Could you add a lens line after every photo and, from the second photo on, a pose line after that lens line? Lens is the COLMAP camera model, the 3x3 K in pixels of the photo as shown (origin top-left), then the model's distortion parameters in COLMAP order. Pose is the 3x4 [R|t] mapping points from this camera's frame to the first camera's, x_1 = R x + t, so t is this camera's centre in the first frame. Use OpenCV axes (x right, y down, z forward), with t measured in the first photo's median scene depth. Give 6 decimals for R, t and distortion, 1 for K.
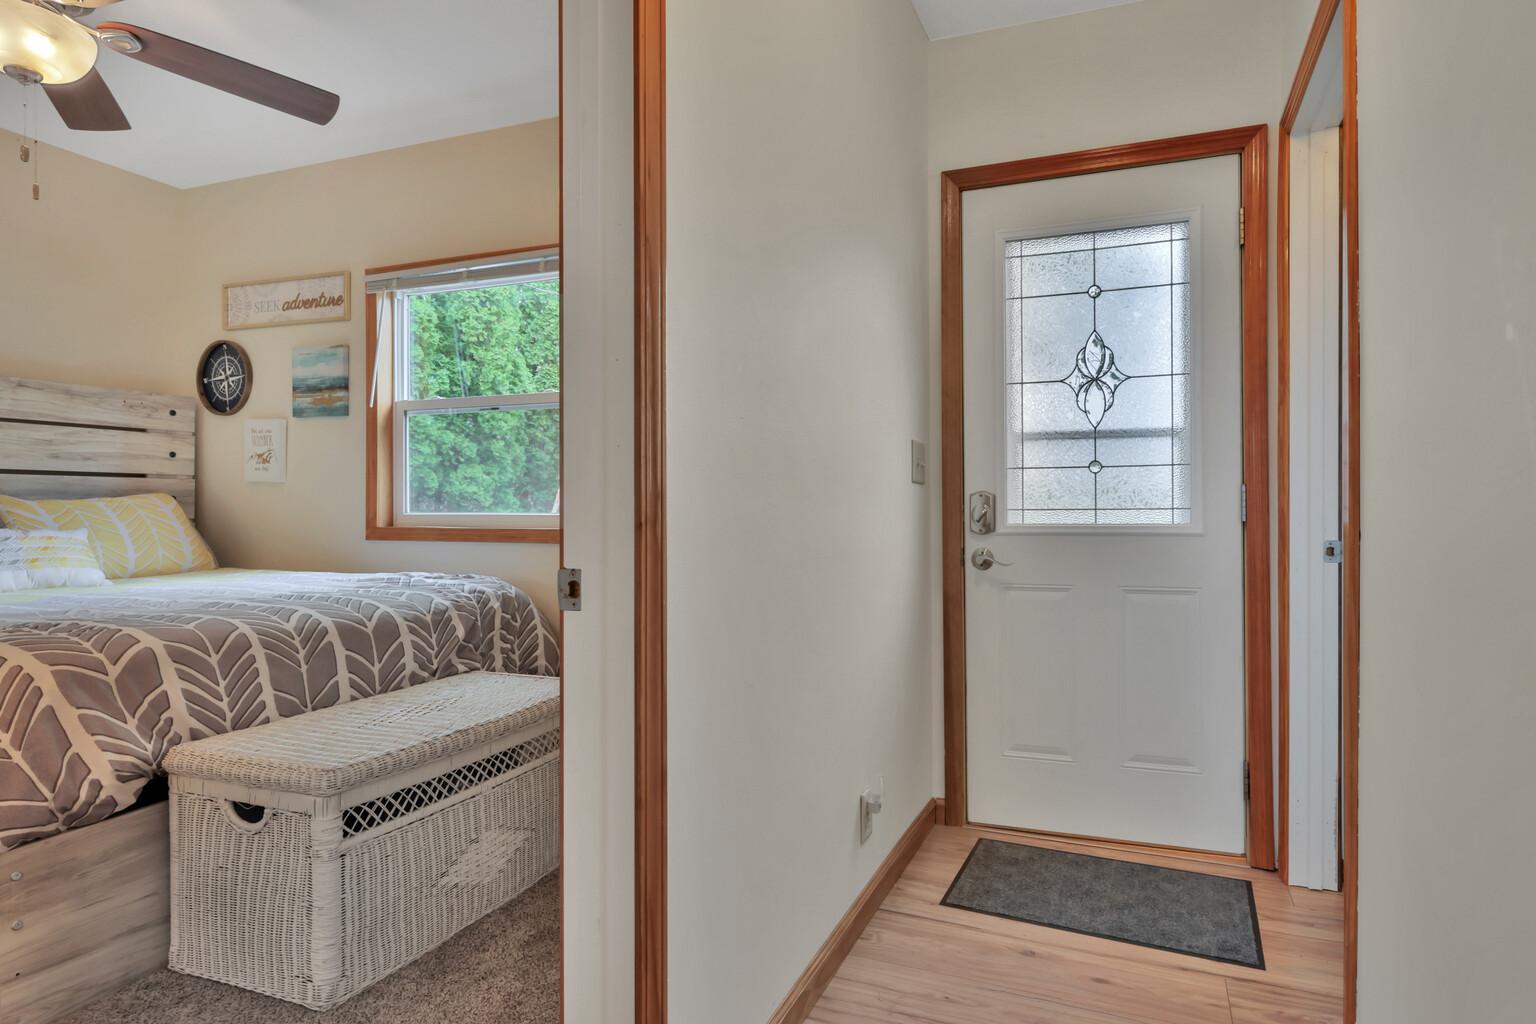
lens RADIAL K [[795.7, 0, 767.8], [0, 795.7, 509.9], [0, 0, 1]] dist [0.000210, -0.000001]
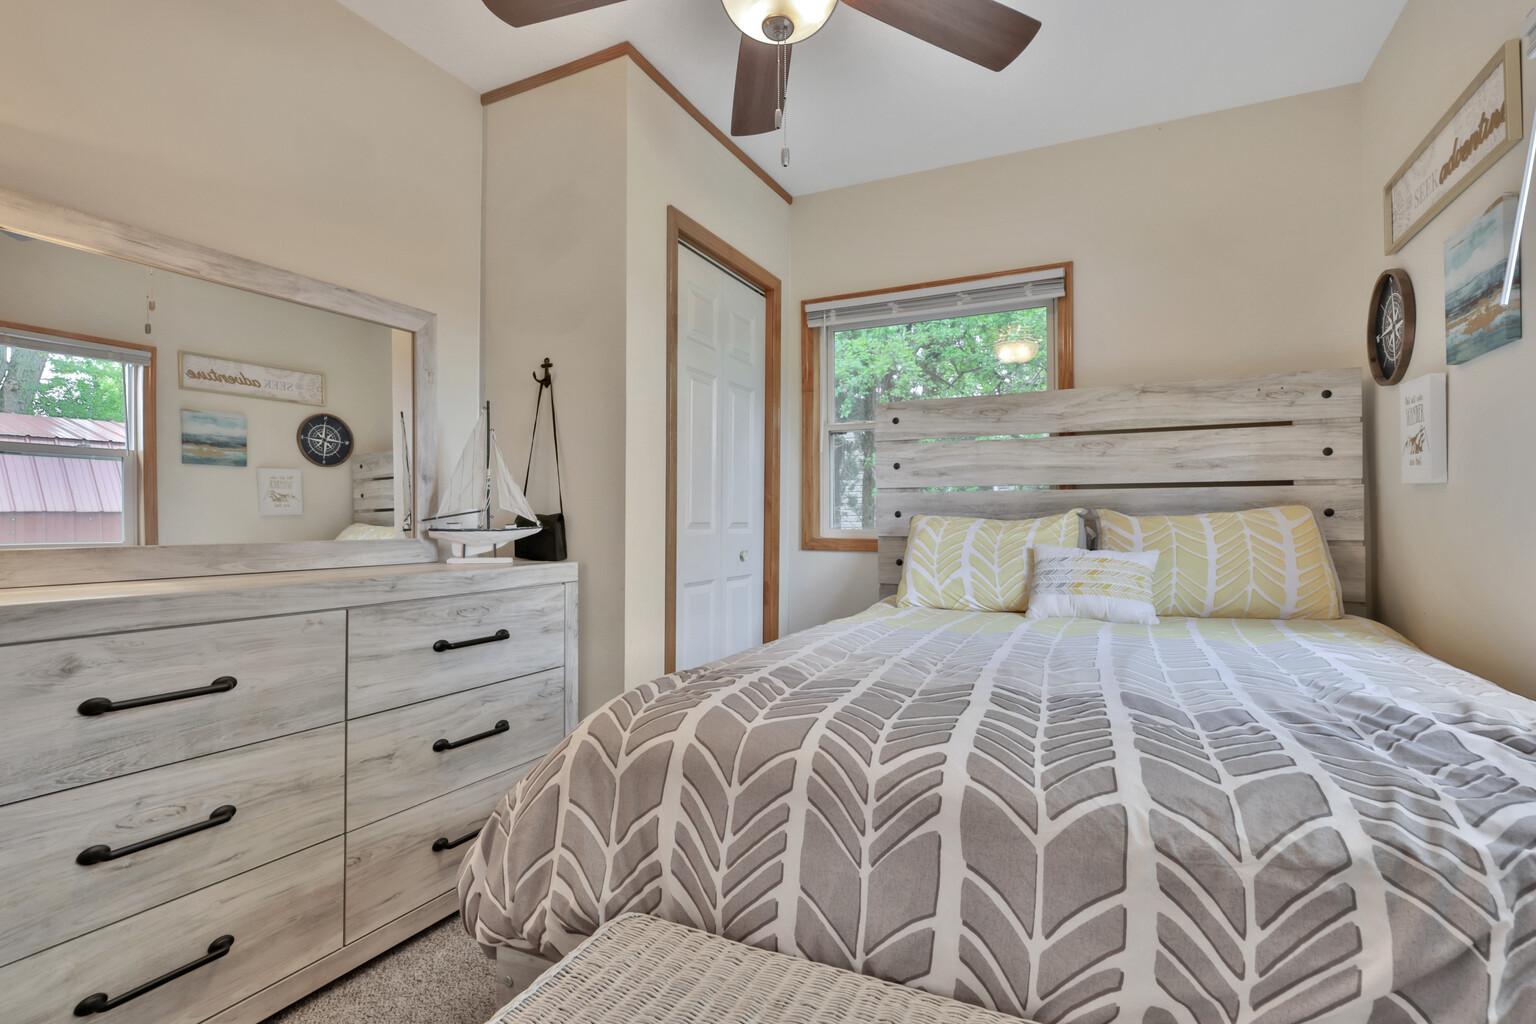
lens RADIAL K [[742.0, 0, 766.6], [0, 742.0, 510.9], [0, 0, 1]] dist [0.002807, -0.000398]
pose [[-0.005601, -0.010954, -0.999924, -0.076214], [-0.001481, 0.999939, -0.010946, -0.008014], [0.999983, 0.001419, -0.005617, 0.549217]]
